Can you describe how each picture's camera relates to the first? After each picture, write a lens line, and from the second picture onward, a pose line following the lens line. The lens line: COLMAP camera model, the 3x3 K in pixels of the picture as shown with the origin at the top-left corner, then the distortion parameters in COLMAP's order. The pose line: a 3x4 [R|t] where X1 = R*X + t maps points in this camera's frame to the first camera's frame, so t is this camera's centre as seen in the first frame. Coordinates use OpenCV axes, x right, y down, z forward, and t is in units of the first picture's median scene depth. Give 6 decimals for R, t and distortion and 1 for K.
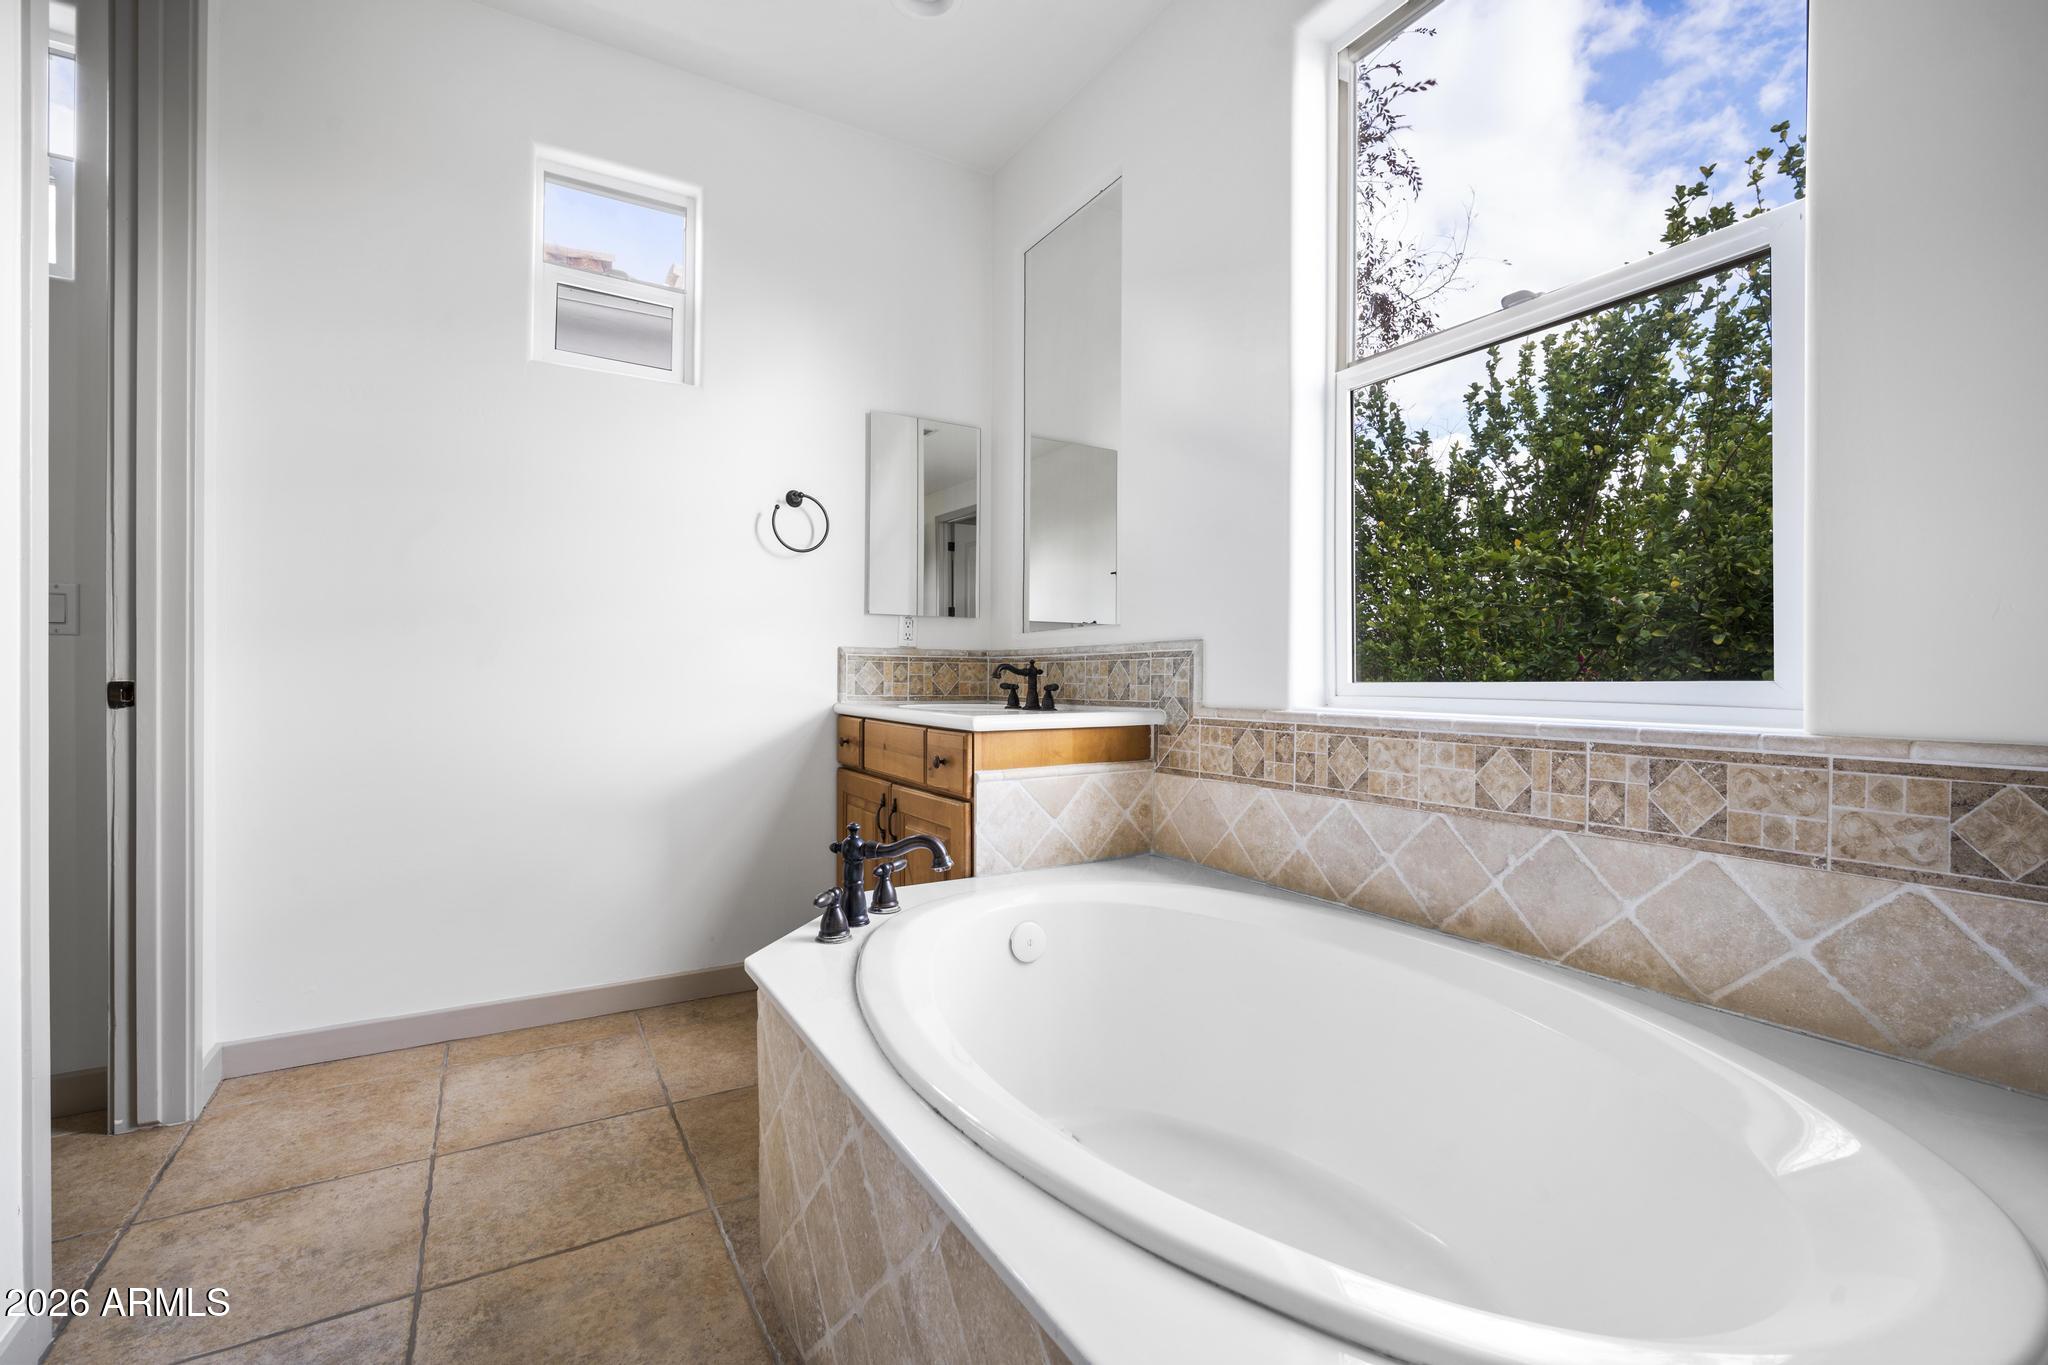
lens RADIAL K [[906.5, 0, 1017.0], [0, 906.5, 675.1], [0, 0, 1]] dist [-0.002737, 0.000163]
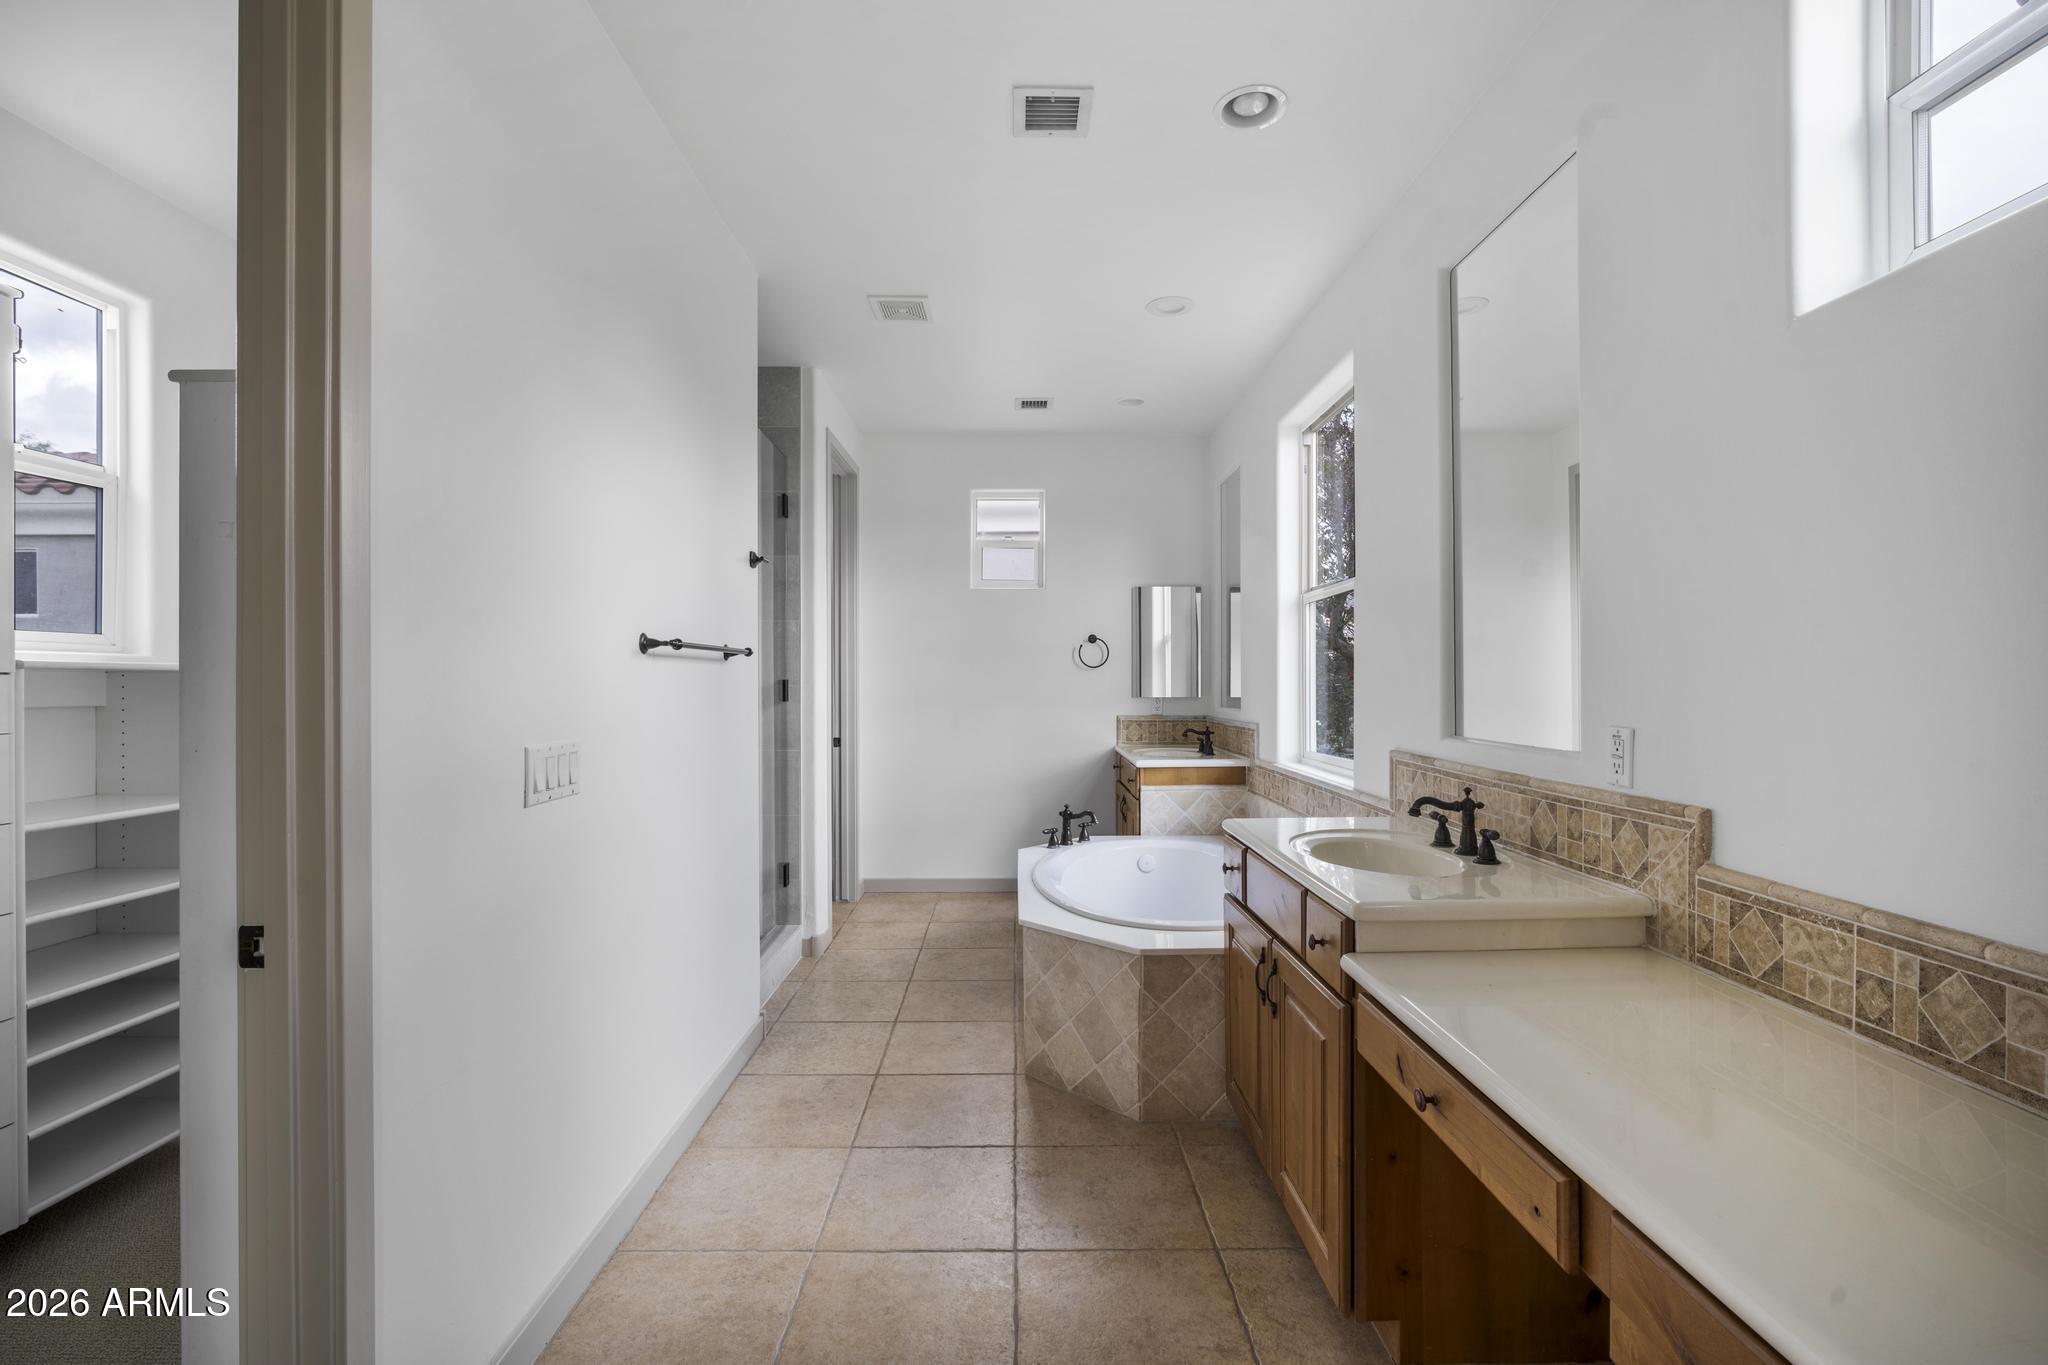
lens RADIAL K [[906.5, 0, 1017.0], [0, 906.5, 675.1], [0, 0, 1]] dist [-0.002737, 0.000163]
pose [[0.865252, -0.007752, -0.501278, 0.760330], [0.004791, 0.999963, -0.007194, -0.138267], [0.501315, 0.003823, 0.865257, -0.974745]]
